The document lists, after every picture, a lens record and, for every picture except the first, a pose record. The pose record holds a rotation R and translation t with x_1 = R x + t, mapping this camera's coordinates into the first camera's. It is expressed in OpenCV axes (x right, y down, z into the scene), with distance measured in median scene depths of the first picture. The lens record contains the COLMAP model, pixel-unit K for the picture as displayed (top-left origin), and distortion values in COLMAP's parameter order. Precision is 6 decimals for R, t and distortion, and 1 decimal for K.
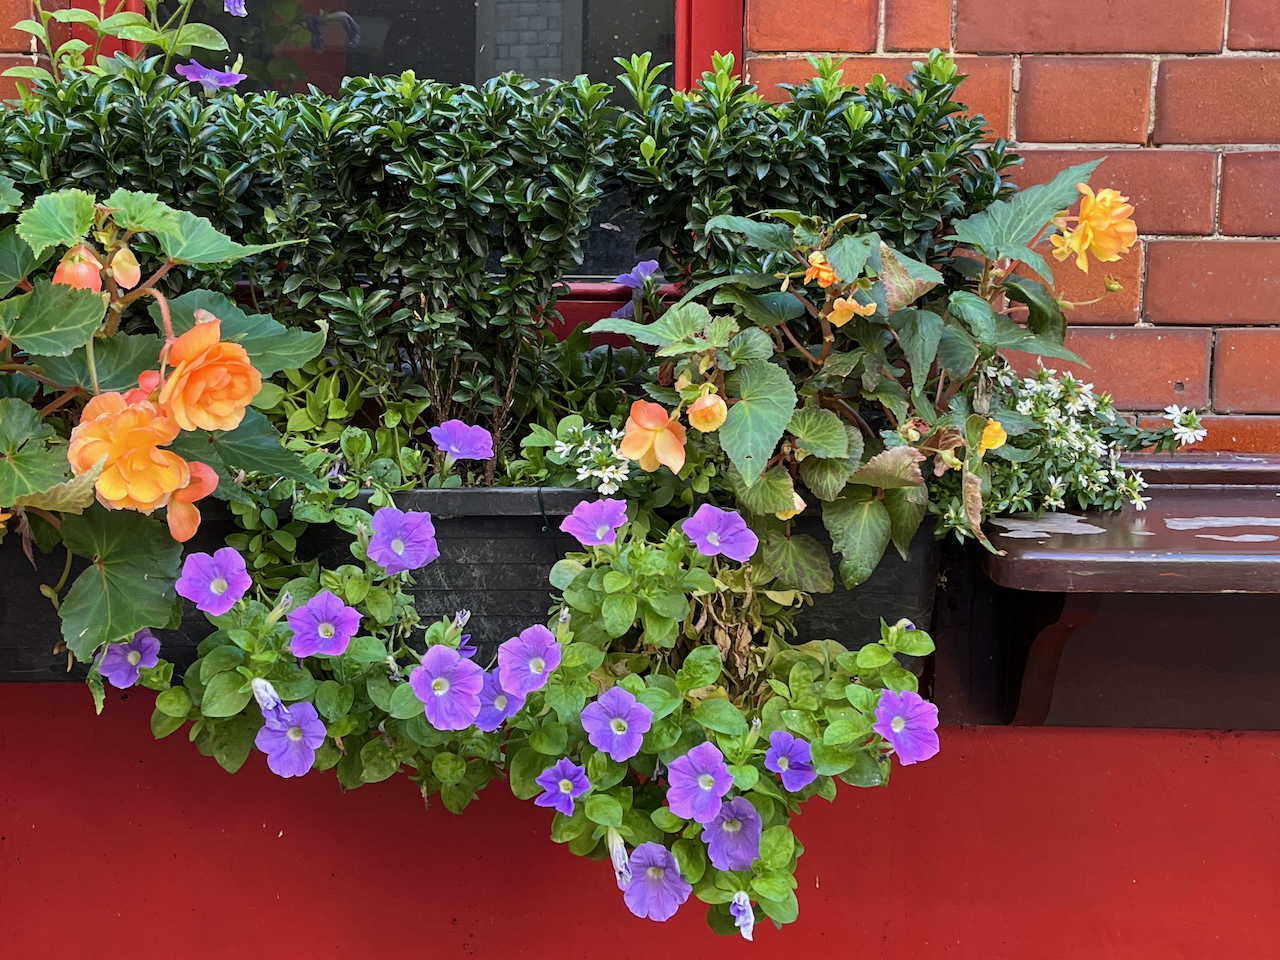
lens RADIAL K [[1735.6, 0, 640.0], [0, 1735.6, 480.0], [0, 0, 1]] dist [0.160600, -0.508716]
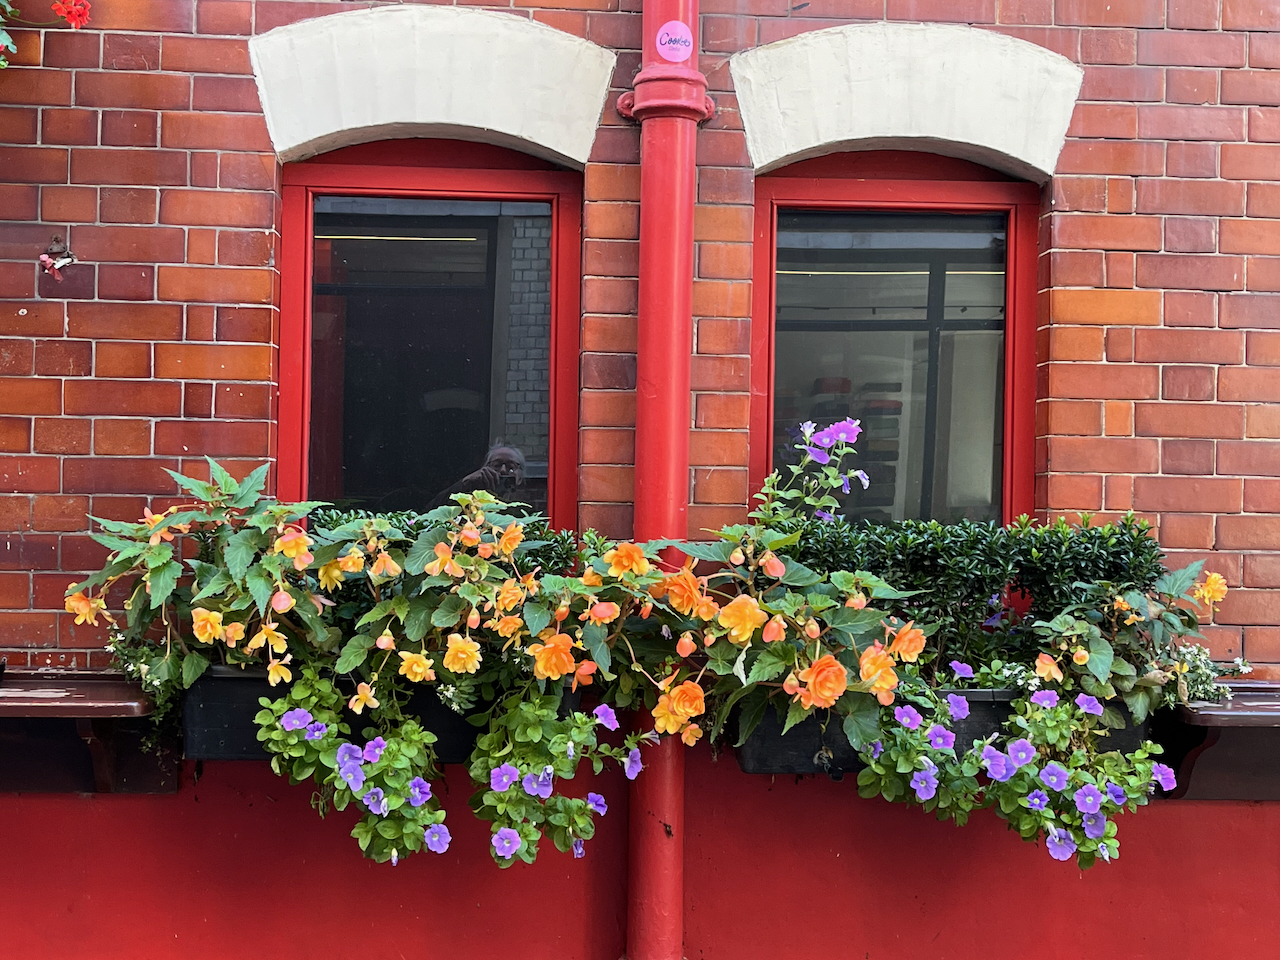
lens RADIAL K [[1735.6, 0, 640.0], [0, 1735.6, 480.0], [0, 0, 1]] dist [0.160600, -0.508716]
pose [[0.994102, 0.014973, 0.107408, -0.873762], [0.002718, 0.986672, -0.162699, 0.120512], [-0.108412, 0.162031, 0.980812, -1.500758]]
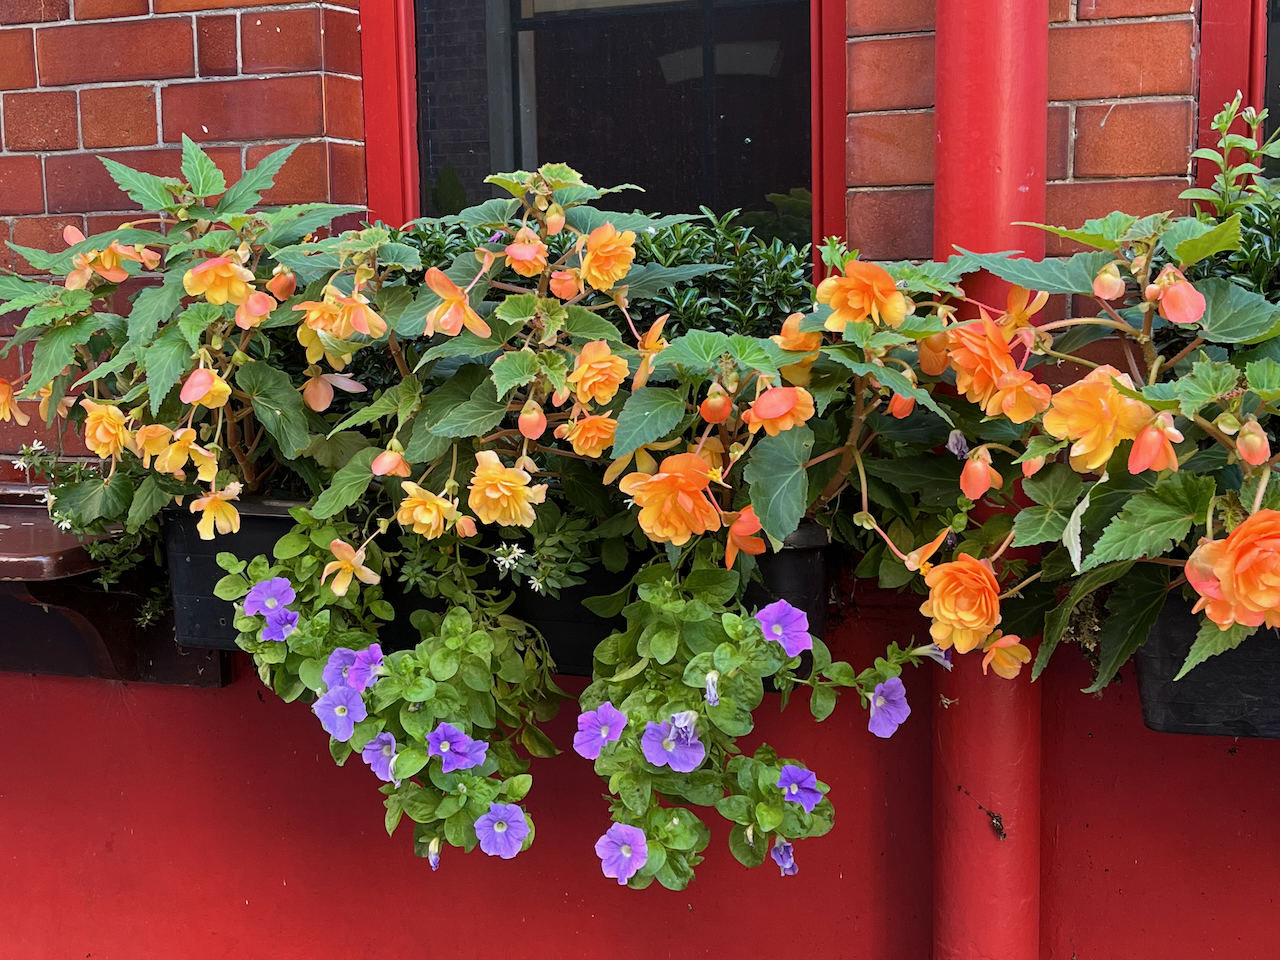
lens RADIAL K [[1735.6, 0, 640.0], [0, 1735.6, 480.0], [0, 0, 1]] dist [0.160600, -0.508716]
pose [[0.952276, 0.015954, -0.304821, -0.394012], [-0.023277, 0.999521, -0.020404, -0.018735], [0.304349, 0.026525, 0.952191, -0.208791]]
